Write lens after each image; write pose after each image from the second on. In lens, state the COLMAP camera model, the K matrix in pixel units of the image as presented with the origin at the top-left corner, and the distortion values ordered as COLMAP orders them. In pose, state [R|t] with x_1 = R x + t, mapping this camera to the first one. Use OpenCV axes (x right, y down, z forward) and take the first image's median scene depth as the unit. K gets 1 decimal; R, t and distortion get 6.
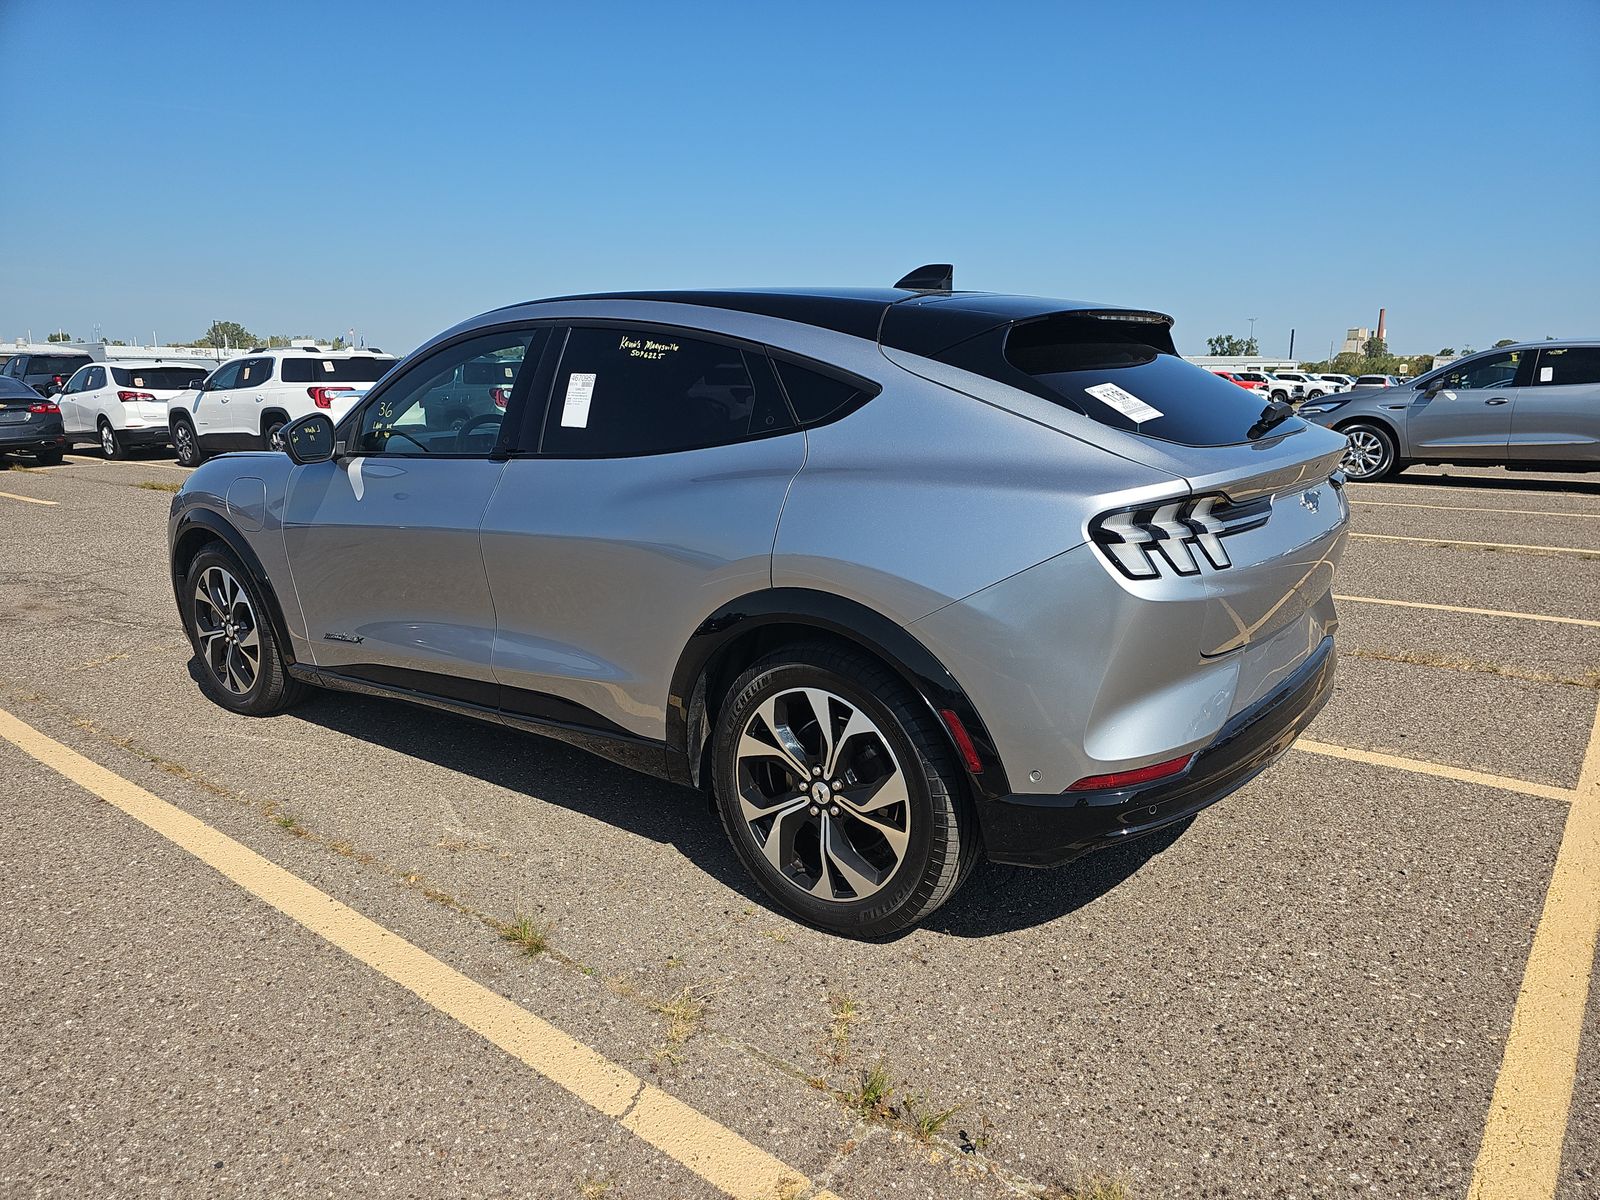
lens RADIAL K [[1061.4, 0, 800.0], [0, 1061.4, 600.0], [0, 0, 1]] dist [0.079491, -0.075903]
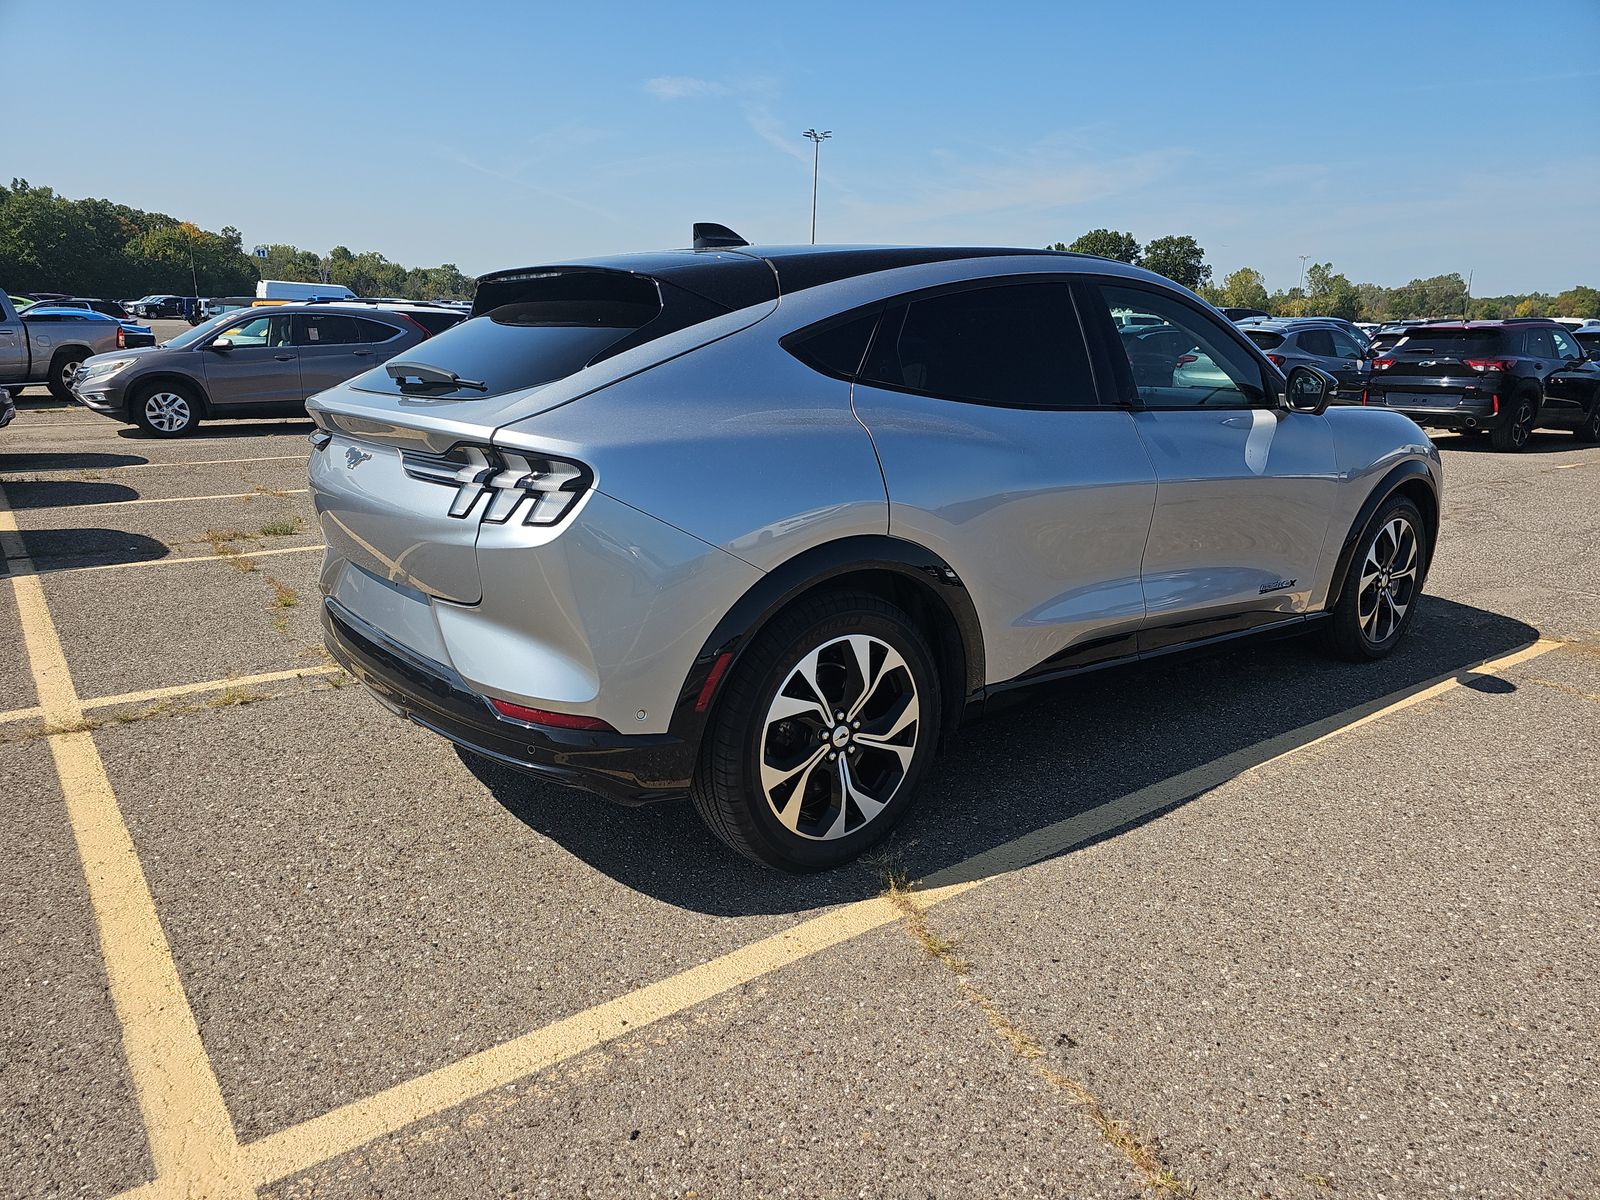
lens RADIAL K [[1061.4, 0, 800.0], [0, 1061.4, 600.0], [0, 0, 1]] dist [0.079491, -0.075903]
pose [[-0.251364, 0.237620, -0.938271, 1.344492], [-0.211681, 0.932432, 0.292851, -0.343033], [0.944462, 0.272226, -0.184080, 1.604512]]
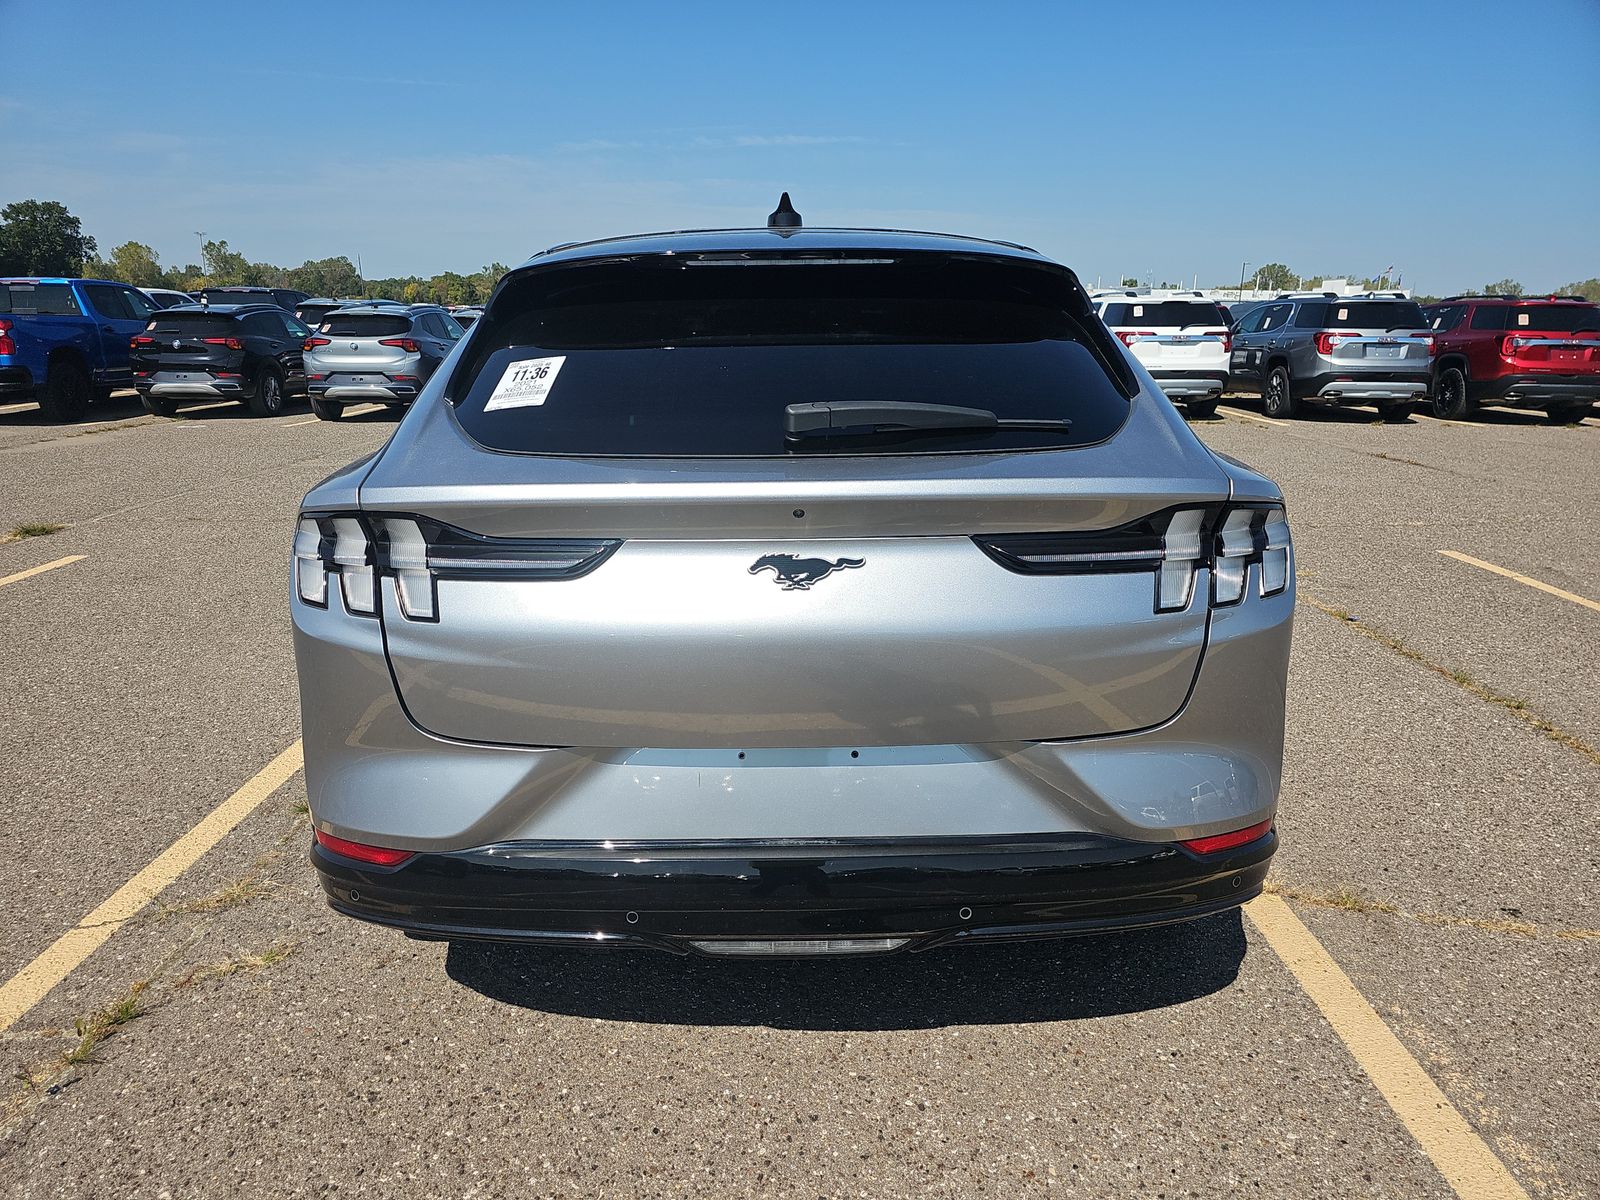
lens RADIAL K [[1061.4, 0, 800.0], [0, 1061.4, 600.0], [0, 0, 1]] dist [0.079491, -0.075903]
pose [[0.610566, 0.206423, -0.764591, 0.939141], [-0.166176, 0.977335, 0.131159, -0.151540], [0.774335, 0.046975, 0.631030, 0.634915]]
